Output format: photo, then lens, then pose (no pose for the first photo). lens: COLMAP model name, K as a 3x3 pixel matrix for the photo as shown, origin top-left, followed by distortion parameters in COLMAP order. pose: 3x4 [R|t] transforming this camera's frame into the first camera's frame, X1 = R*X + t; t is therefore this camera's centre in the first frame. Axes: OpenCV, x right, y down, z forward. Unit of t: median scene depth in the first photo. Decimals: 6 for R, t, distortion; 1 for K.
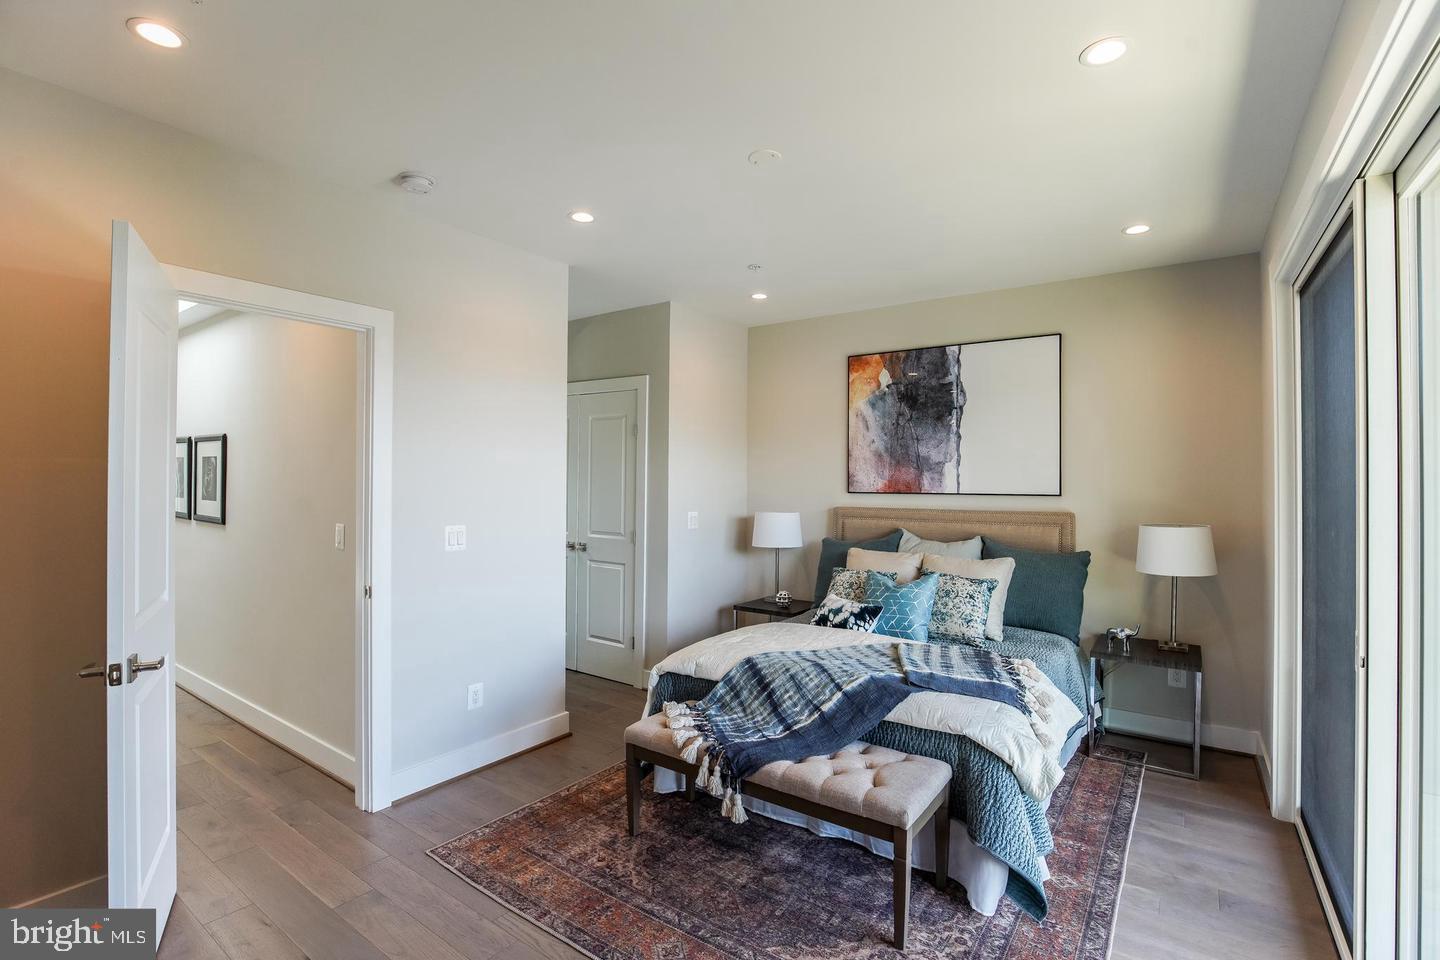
lens RADIAL K [[669.3, 0, 721.9], [0, 669.3, 475.6], [0, 0, 1]] dist [-0.025388, 0.000561]
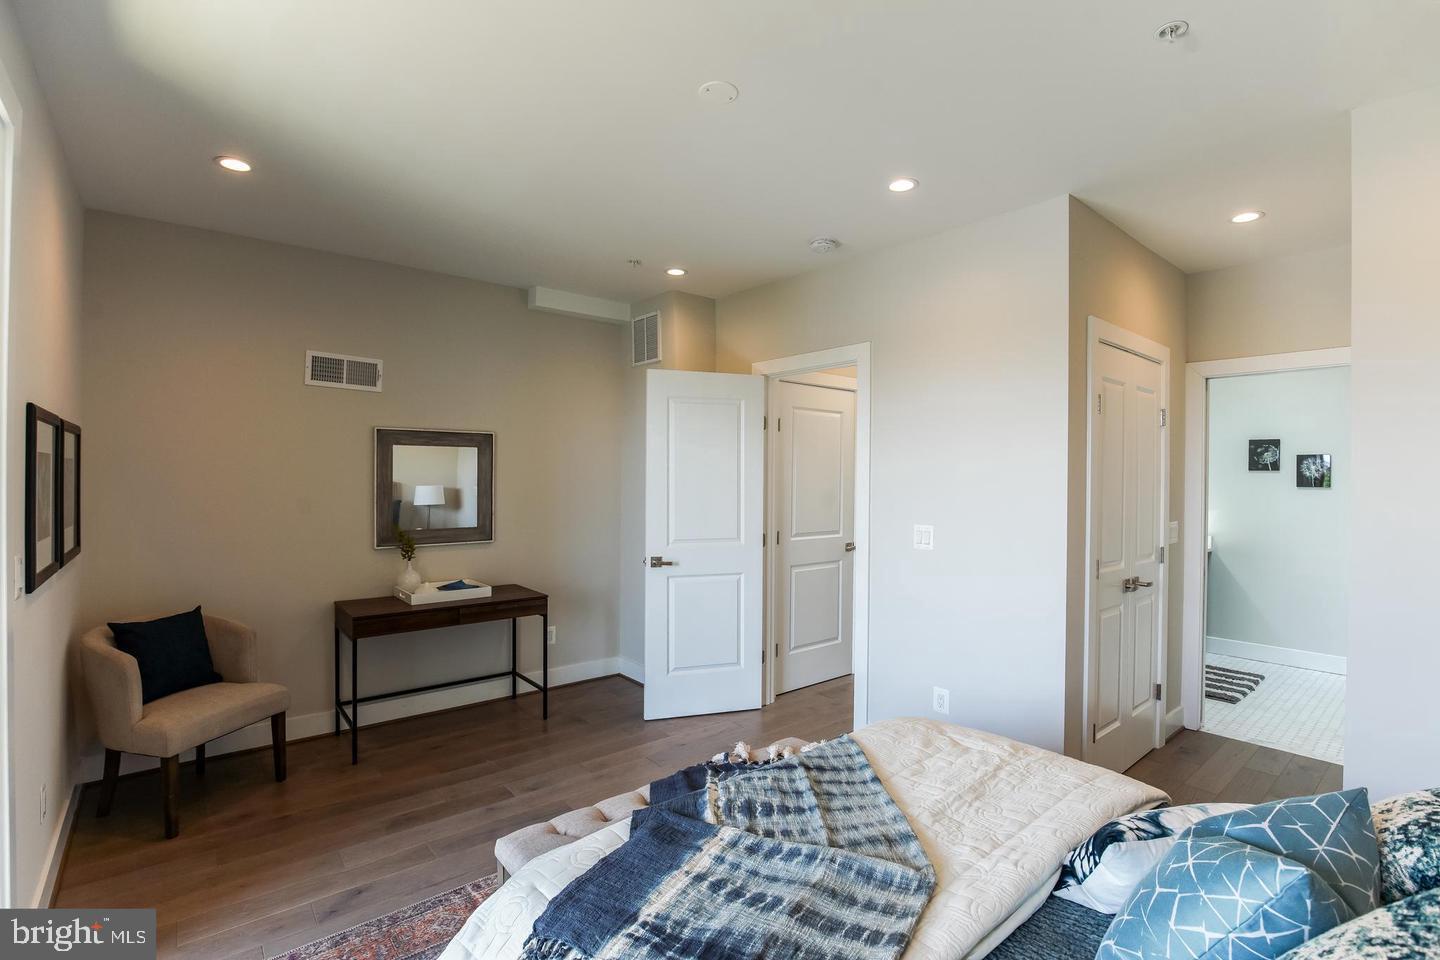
lens RADIAL K [[669.3, 0, 721.7], [0, 669.3, 483.5], [0, 0, 1]] dist [-0.025388, 0.000561]
pose [[-0.263402, 0.000055, -0.964686, 0.595642], [-0.000991, 0.999999, 0.000328, 0.009816], [0.964686, 0.001042, -0.263402, 0.848411]]
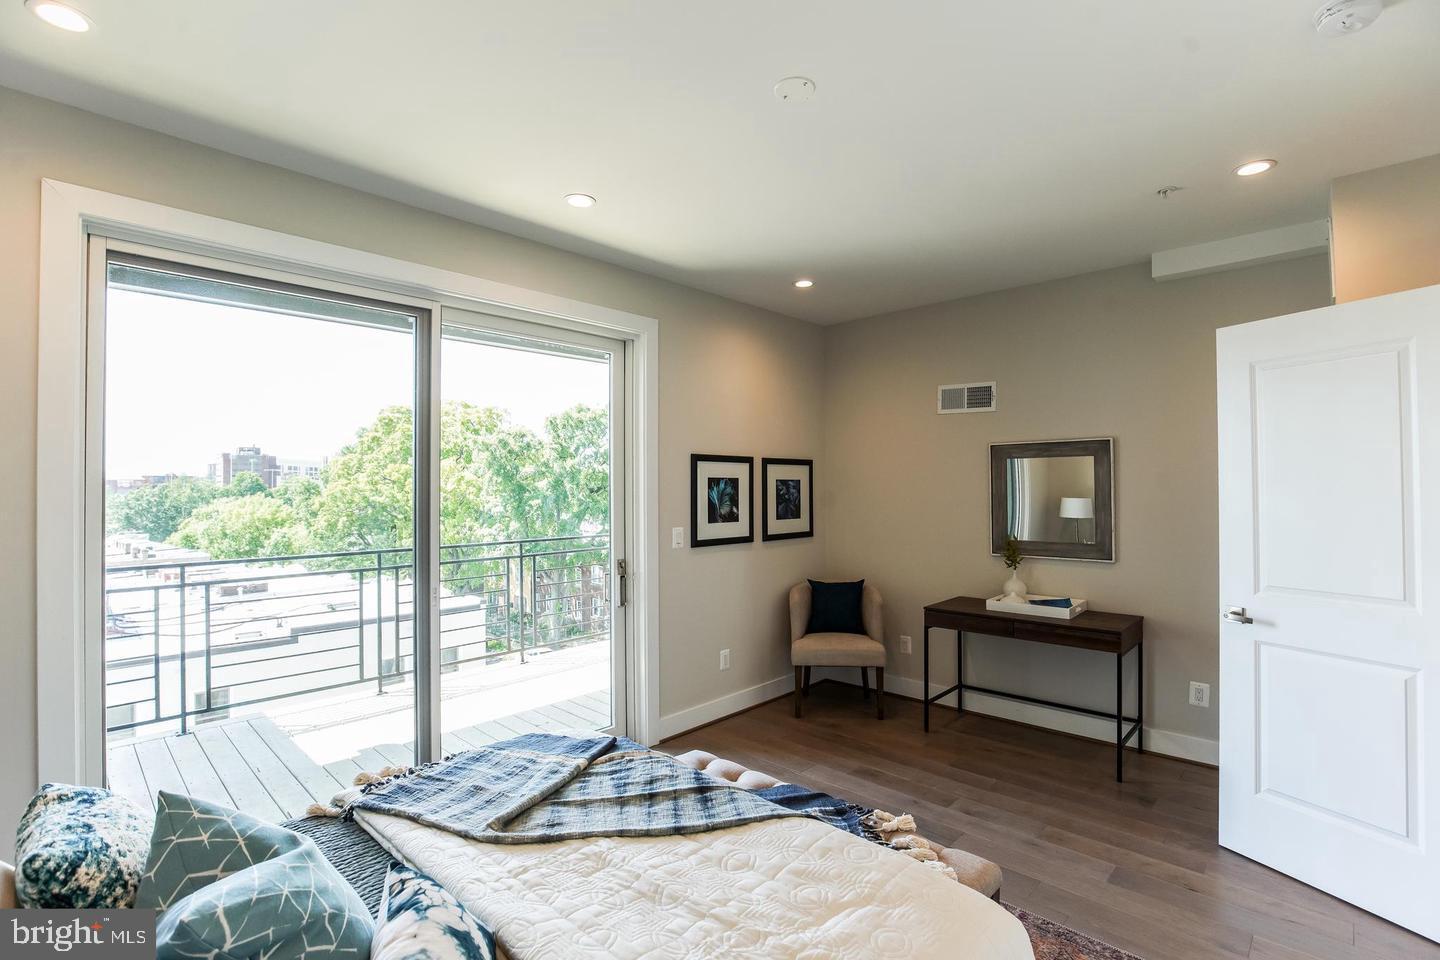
lens RADIAL K [[669.3, 0, 717.6], [0, 669.3, 481.2], [0, 0, 1]] dist [-0.025388, 0.000561]
pose [[-0.987345, 0.000242, 0.158586, 0.020772], [-0.002112, 0.999890, -0.014672, 0.004651], [-0.158573, -0.014821, -0.987236, 1.250528]]
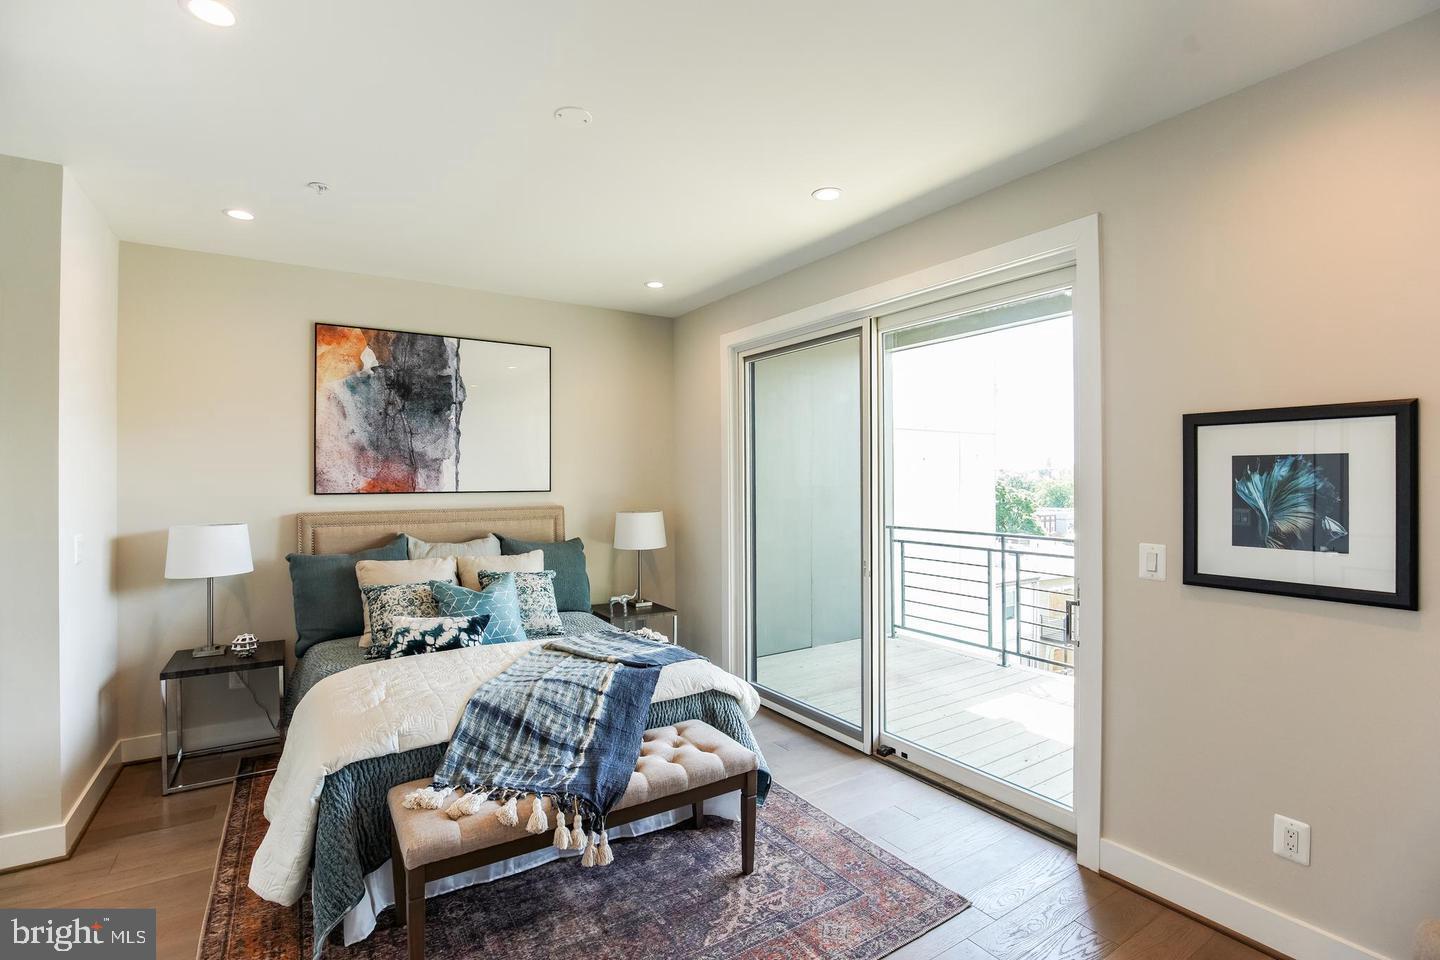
lens RADIAL K [[669.3, 0, 724.6], [0, 669.3, 477.1], [0, 0, 1]] dist [-0.025388, 0.000561]
pose [[0.366352, -0.004369, 0.930466, -0.479242], [-0.003289, 0.999977, 0.005991, -0.001878], [-0.930471, -0.005255, 0.366329, 0.340450]]
